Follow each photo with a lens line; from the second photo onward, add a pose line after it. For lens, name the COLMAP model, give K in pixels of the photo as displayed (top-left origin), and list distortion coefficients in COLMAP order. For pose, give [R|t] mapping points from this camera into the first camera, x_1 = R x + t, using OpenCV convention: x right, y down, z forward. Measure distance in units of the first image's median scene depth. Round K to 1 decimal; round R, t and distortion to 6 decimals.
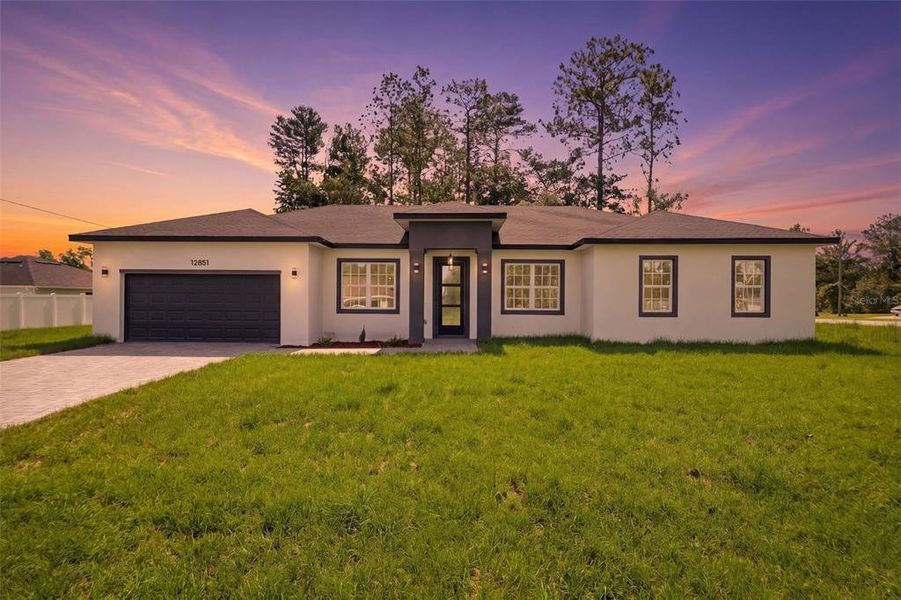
lens RADIAL K [[470.0, 0, 450.5], [0, 470.0, 300.0], [0, 0, 1]] dist [0.000960, 0.000064]
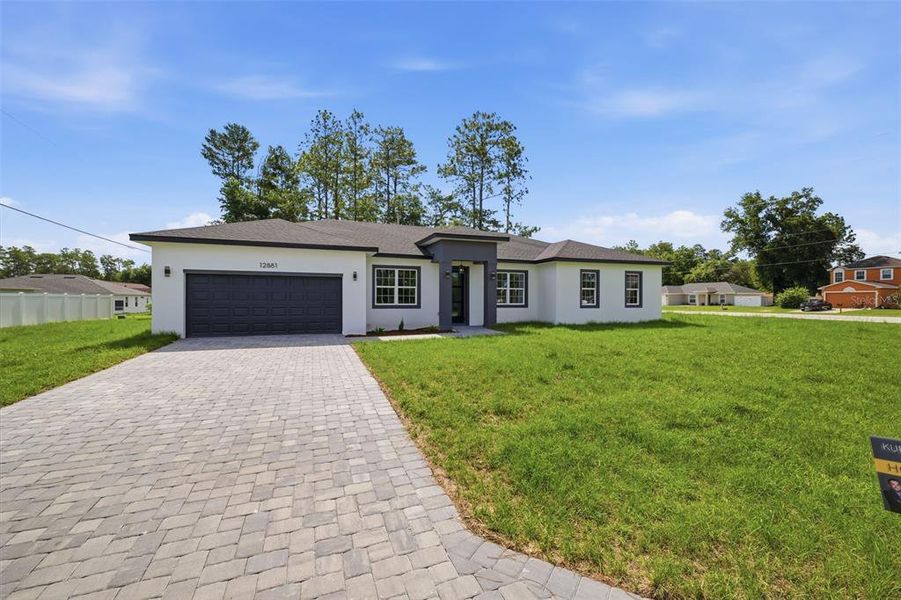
lens RADIAL K [[364.9, 0, 450.5], [0, 364.9, 300.0], [0, 0, 1]] dist [-0.001876, -0.000123]
pose [[0.932093, -0.004258, 0.362194, -0.175534], [0.001628, 0.999970, 0.007567, -0.000519], [-0.362216, -0.006464, 0.932072, 0.006311]]
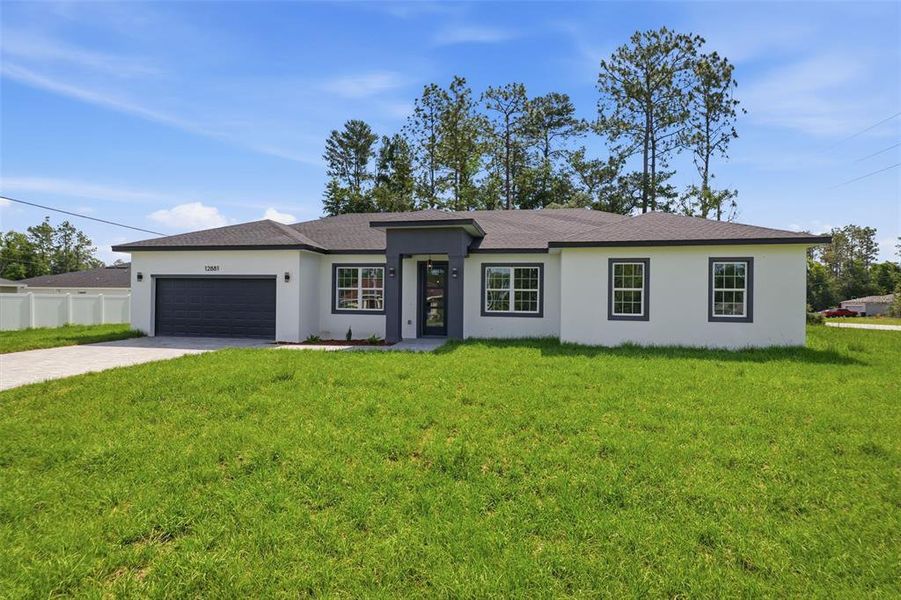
lens RADIAL K [[470.0, 0, 450.5], [0, 470.0, 300.0], [0, 0, 1]] dist [0.000960, 0.000064]
pose [[0.985488, 0.004887, -0.169676, 0.094478], [-0.005839, 0.999970, -0.005115, 0.000163], [0.169646, 0.006032, 0.985487, -0.013671]]
